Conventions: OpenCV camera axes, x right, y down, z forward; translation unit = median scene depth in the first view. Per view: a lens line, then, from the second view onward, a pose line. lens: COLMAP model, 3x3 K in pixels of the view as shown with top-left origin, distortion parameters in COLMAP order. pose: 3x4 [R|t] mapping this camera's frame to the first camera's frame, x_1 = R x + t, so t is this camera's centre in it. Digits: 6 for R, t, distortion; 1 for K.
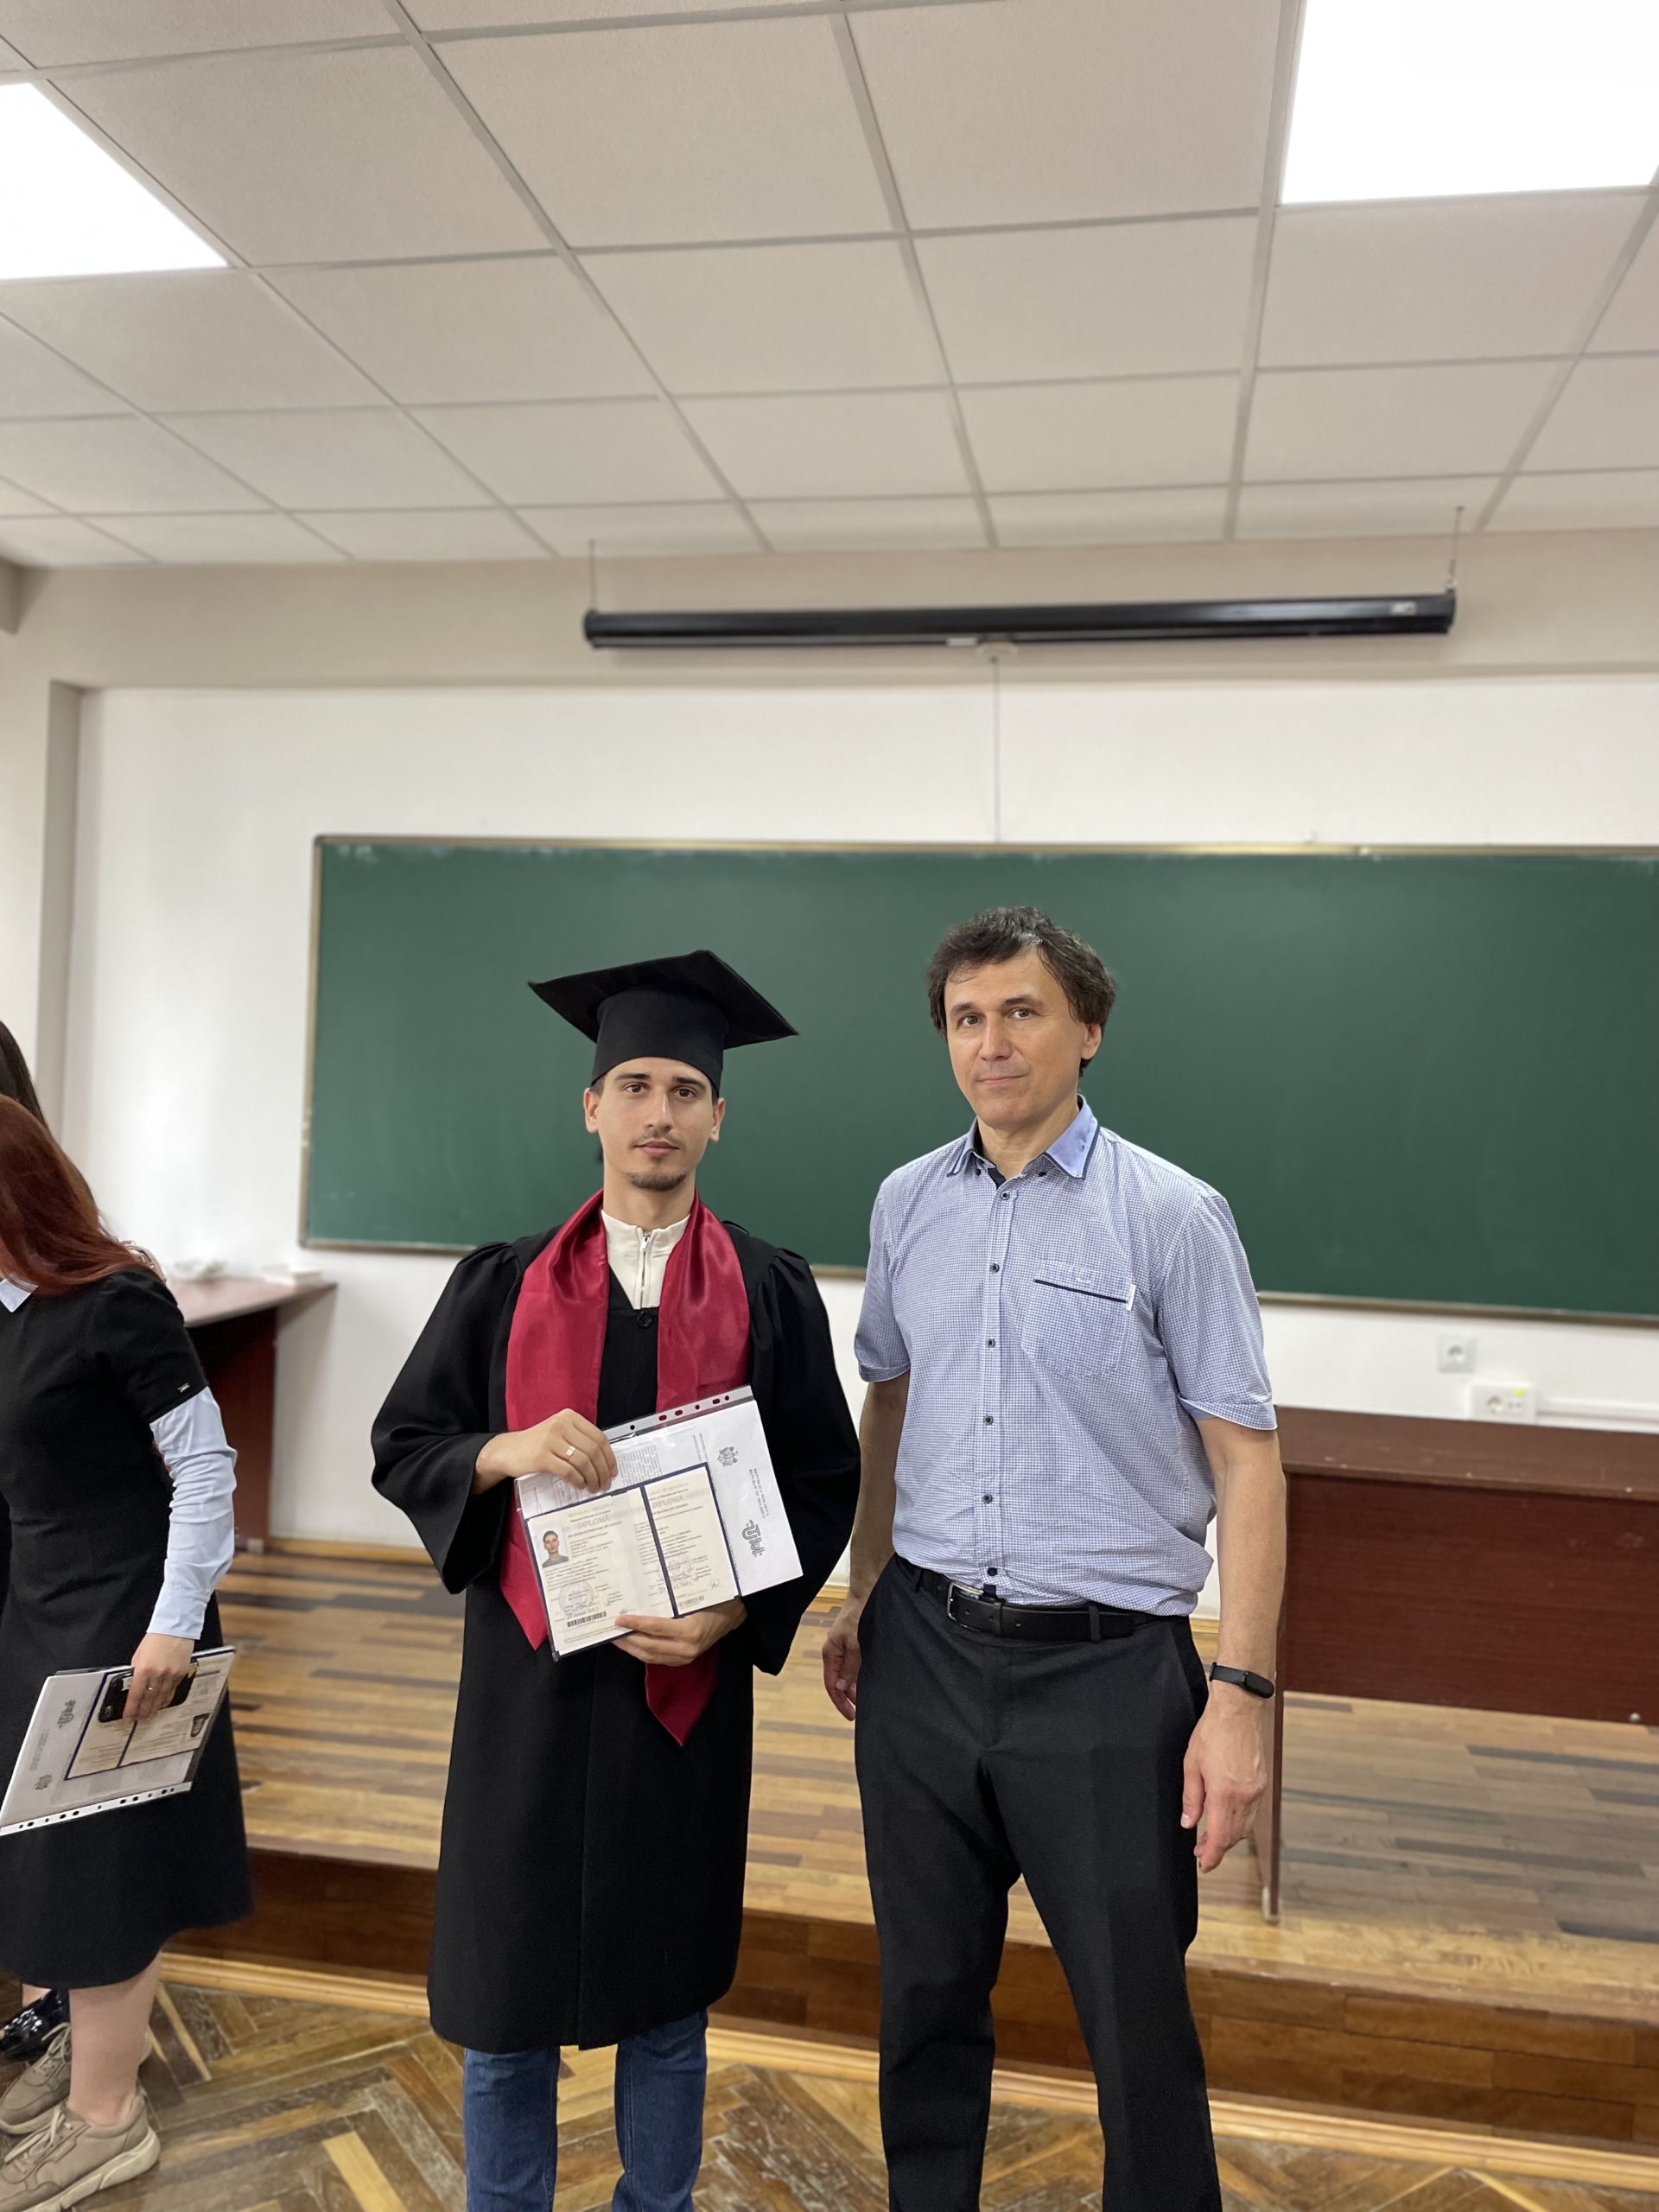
lens RADIAL K [[1687.7, 0, 829.5], [0, 1687.7, 1106.0], [0, 0, 1]] dist [0.101091, -0.124543]
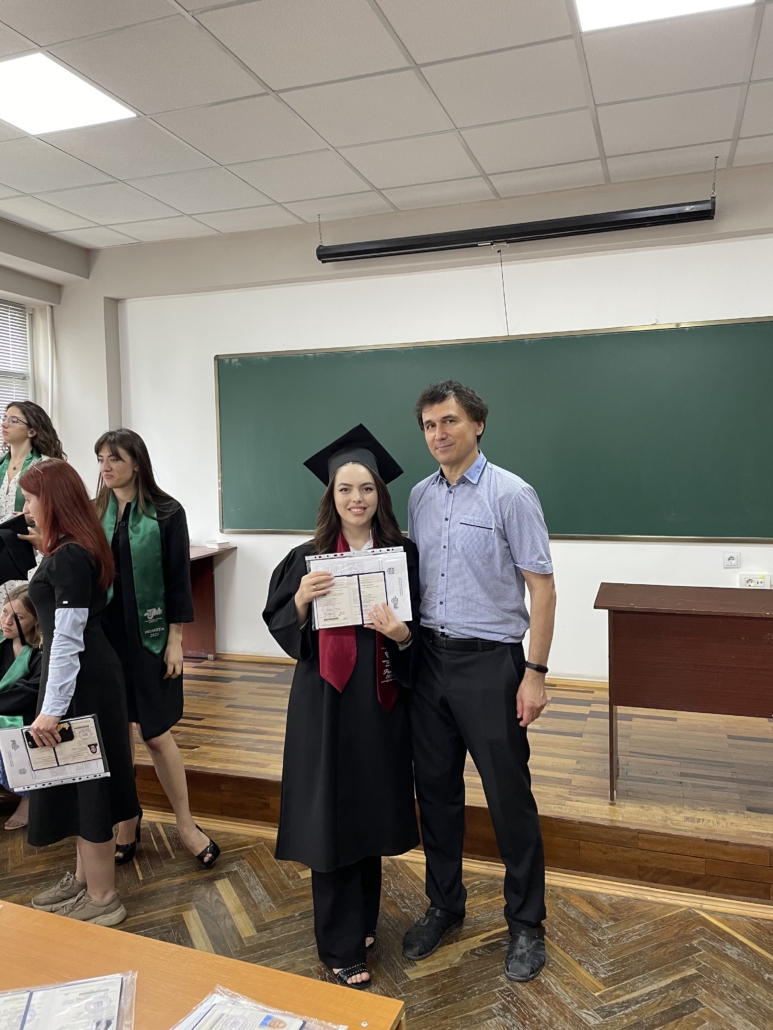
lens RADIAL K [[785.9, 0, 386.5], [0, 785.9, 515.0], [0, 0, 1]] dist [0.101091, -0.124543]
pose [[0.987479, -0.043178, -0.151729, 0.132572], [0.052668, 0.996862, 0.059093, 0.009974], [0.148701, -0.066344, 0.986654, -0.069209]]
